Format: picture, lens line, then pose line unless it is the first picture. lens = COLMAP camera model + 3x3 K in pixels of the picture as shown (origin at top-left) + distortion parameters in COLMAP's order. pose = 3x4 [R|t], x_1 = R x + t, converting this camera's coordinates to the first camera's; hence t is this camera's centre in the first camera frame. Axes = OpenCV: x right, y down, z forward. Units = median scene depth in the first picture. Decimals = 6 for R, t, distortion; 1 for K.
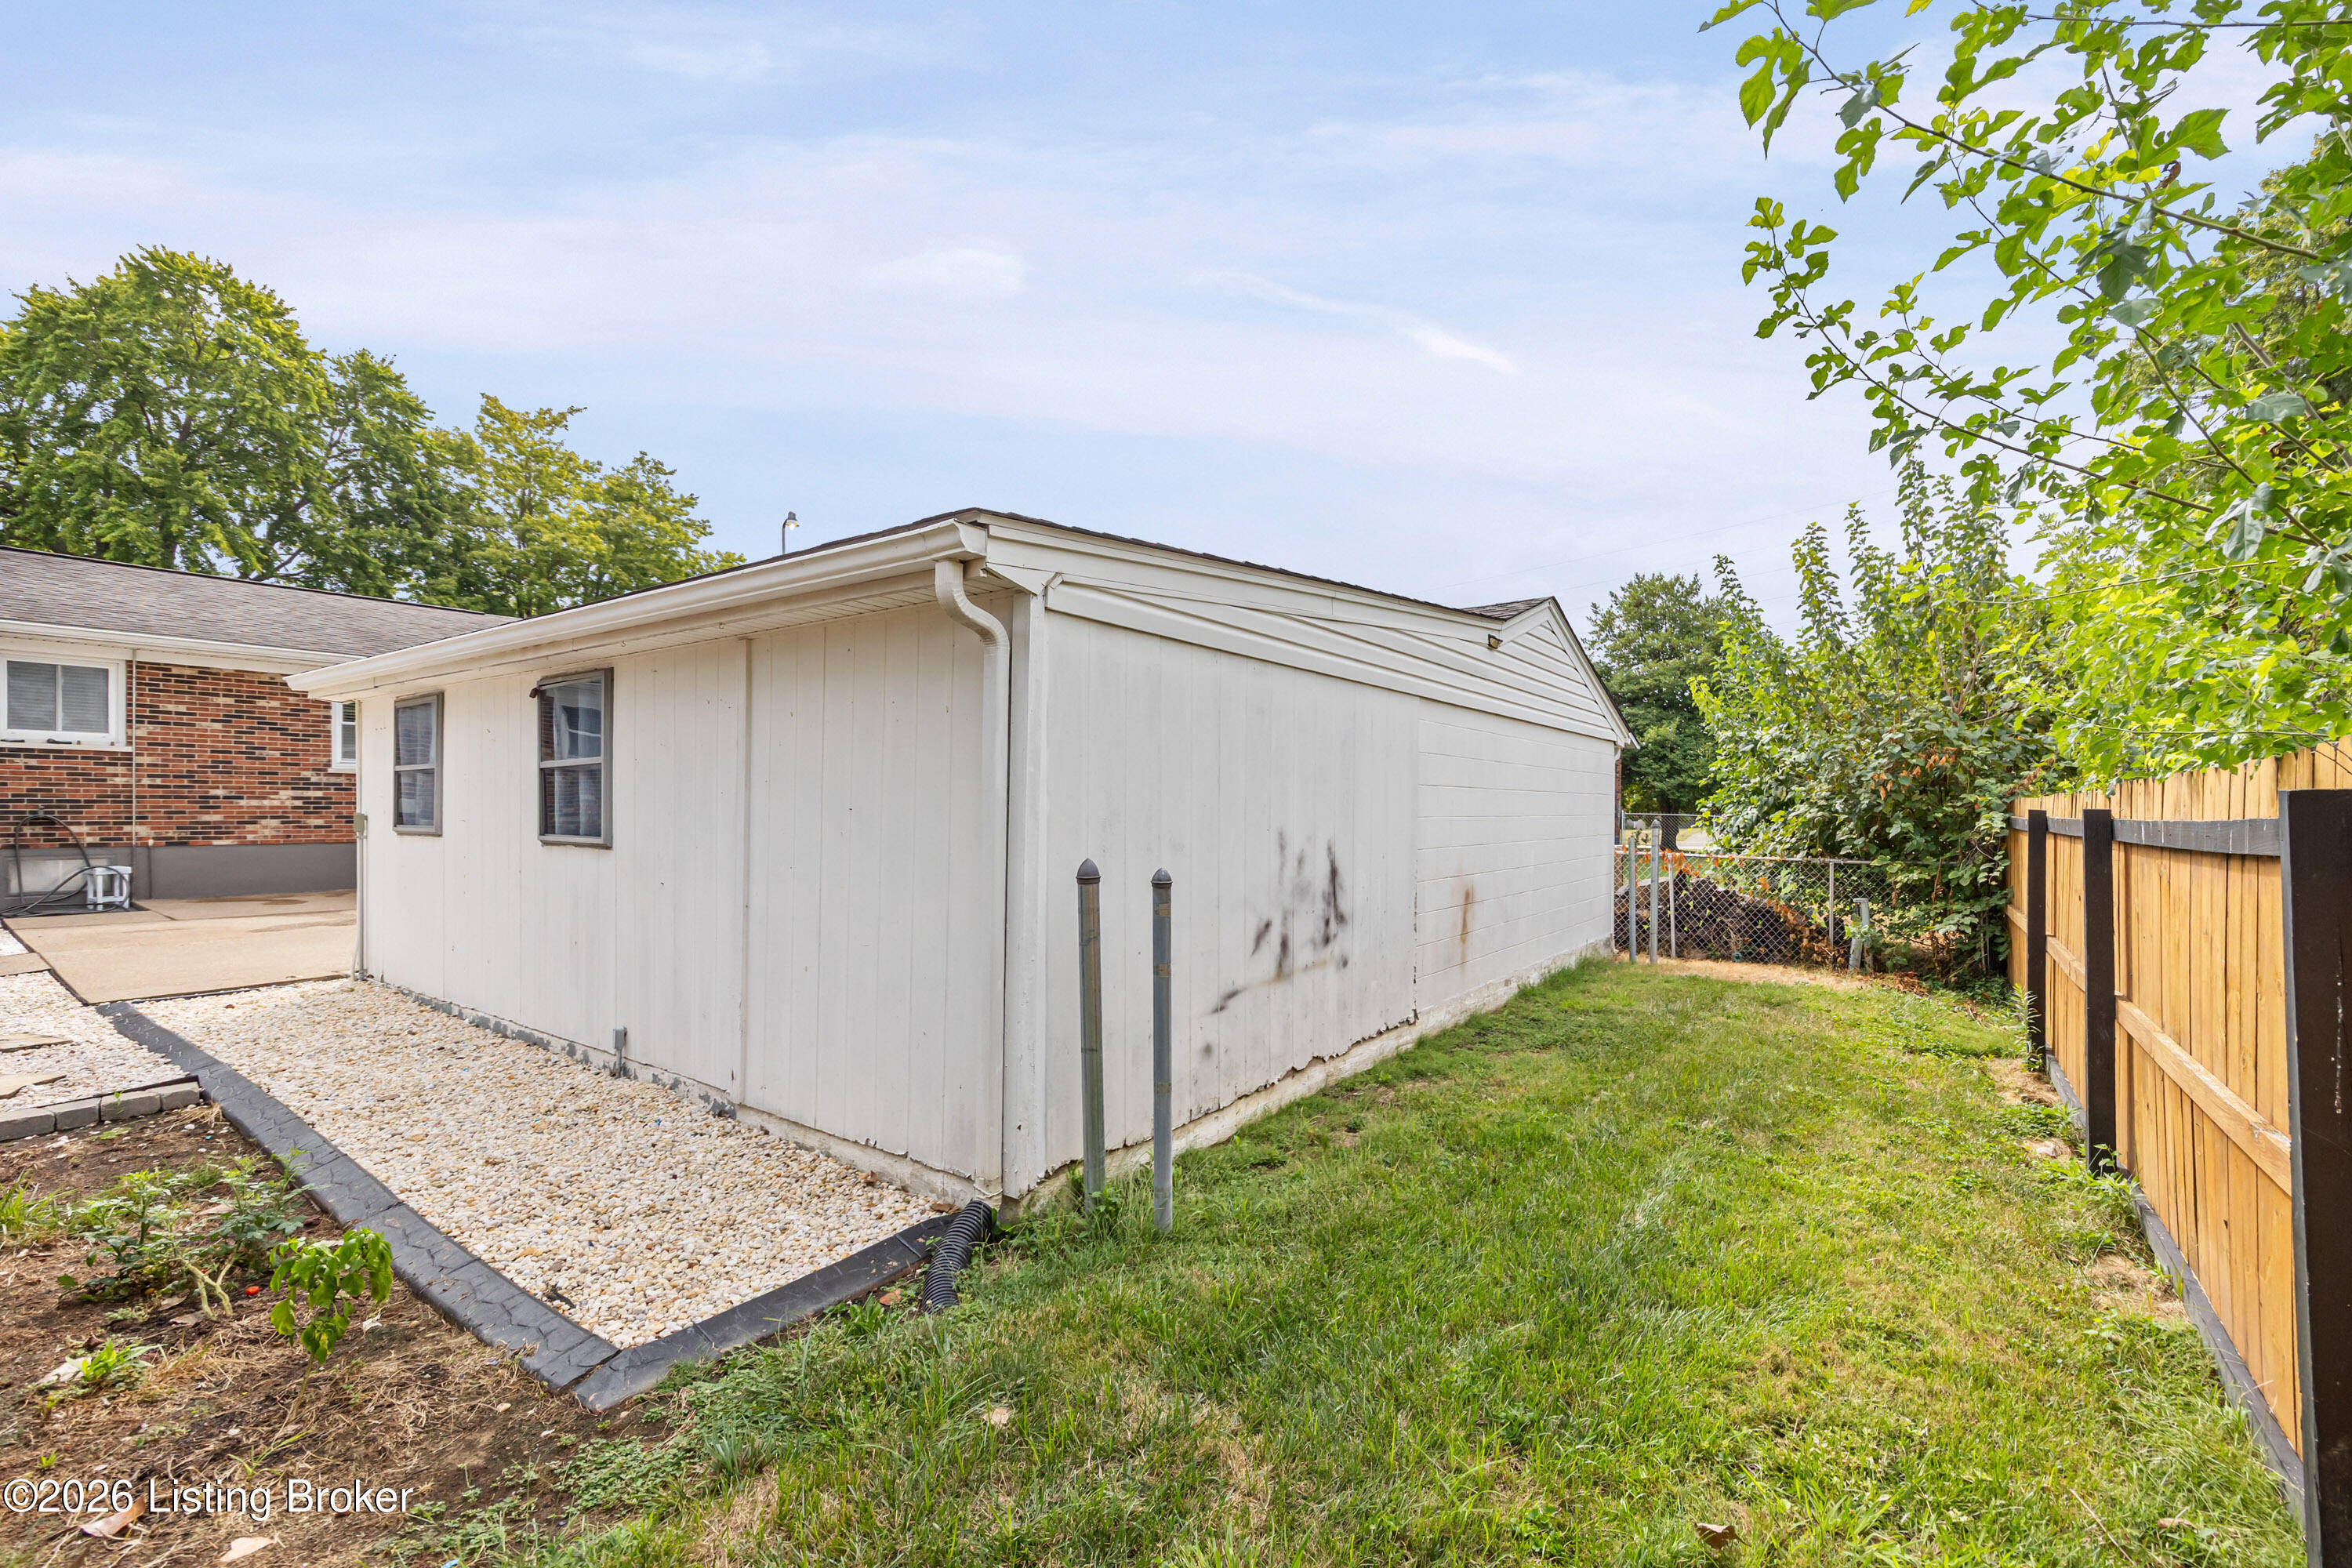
lens RADIAL K [[946.4, 0, 1257.9], [0, 946.4, 818.8], [0, 0, 1]] dist [-0.000018, -0.001238]
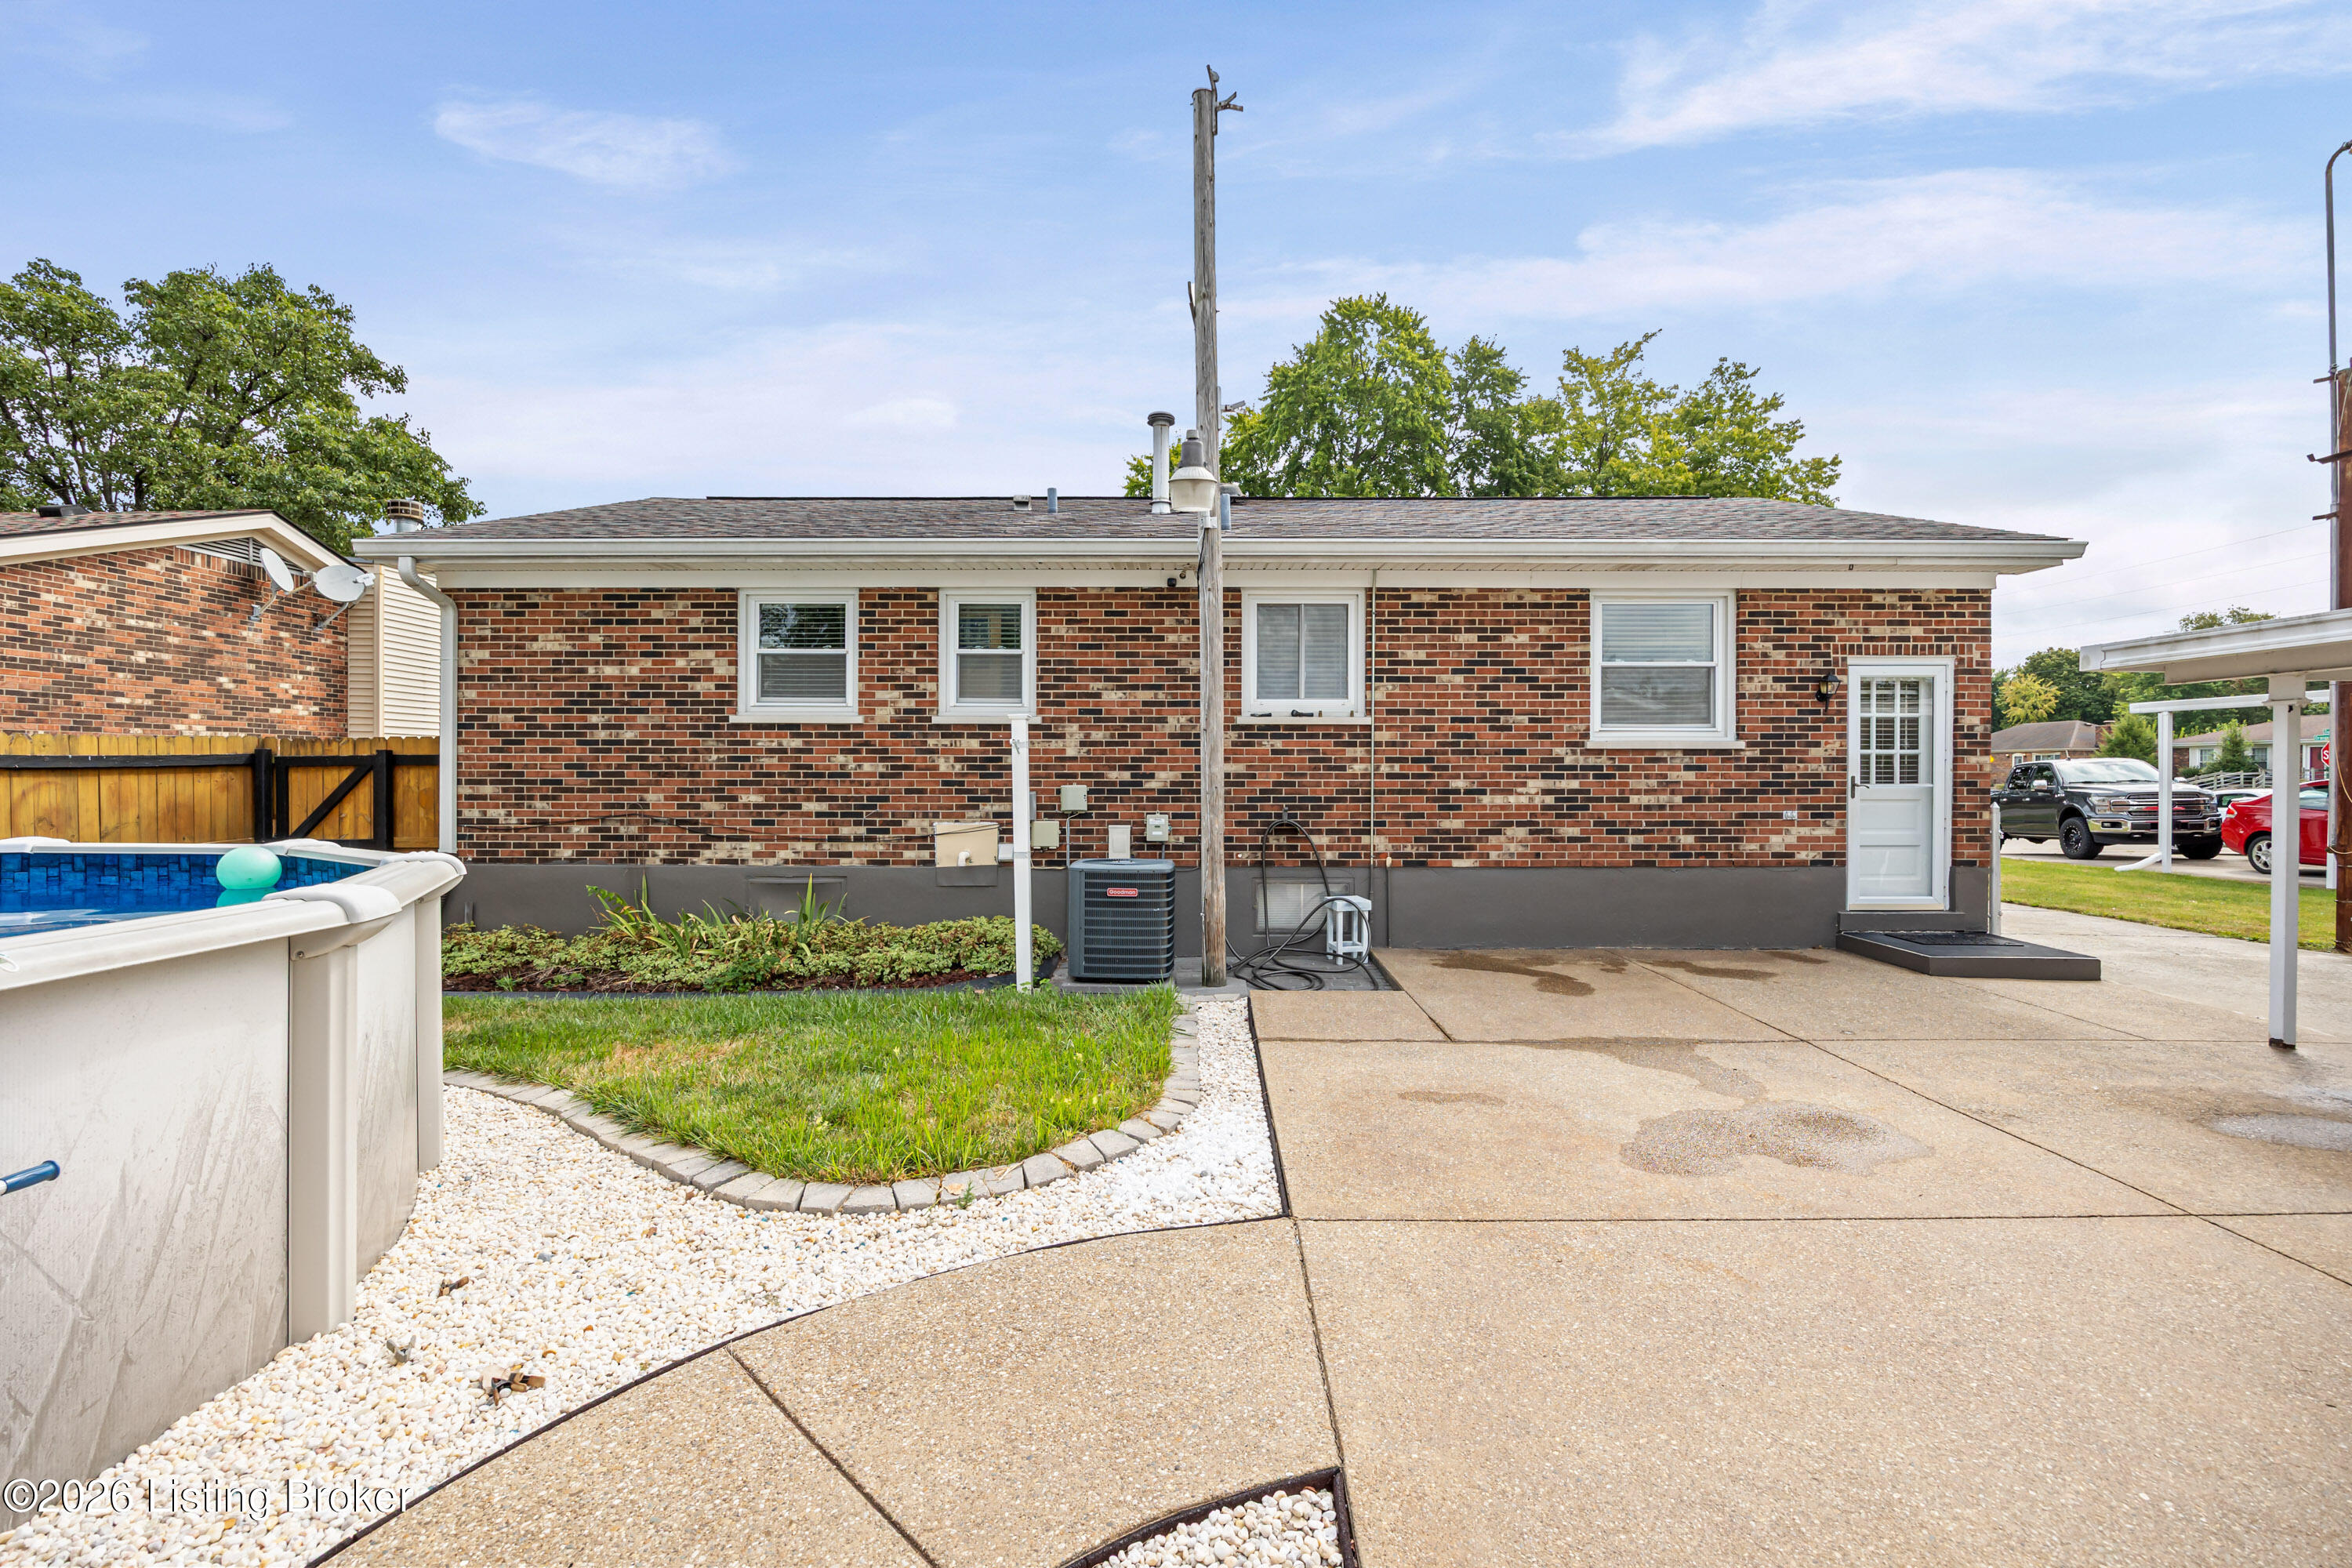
lens RADIAL K [[1086.4, 0, 1176.2], [0, 1086.4, 785.8], [0, 0, 1]] dist [0.000568, 0.000010]
pose [[0.538480, 0.001419, -0.842637, -0.569990], [-0.005613, 0.999982, -0.001902, -0.023564], [0.842619, 0.005754, 0.538479, 0.433345]]
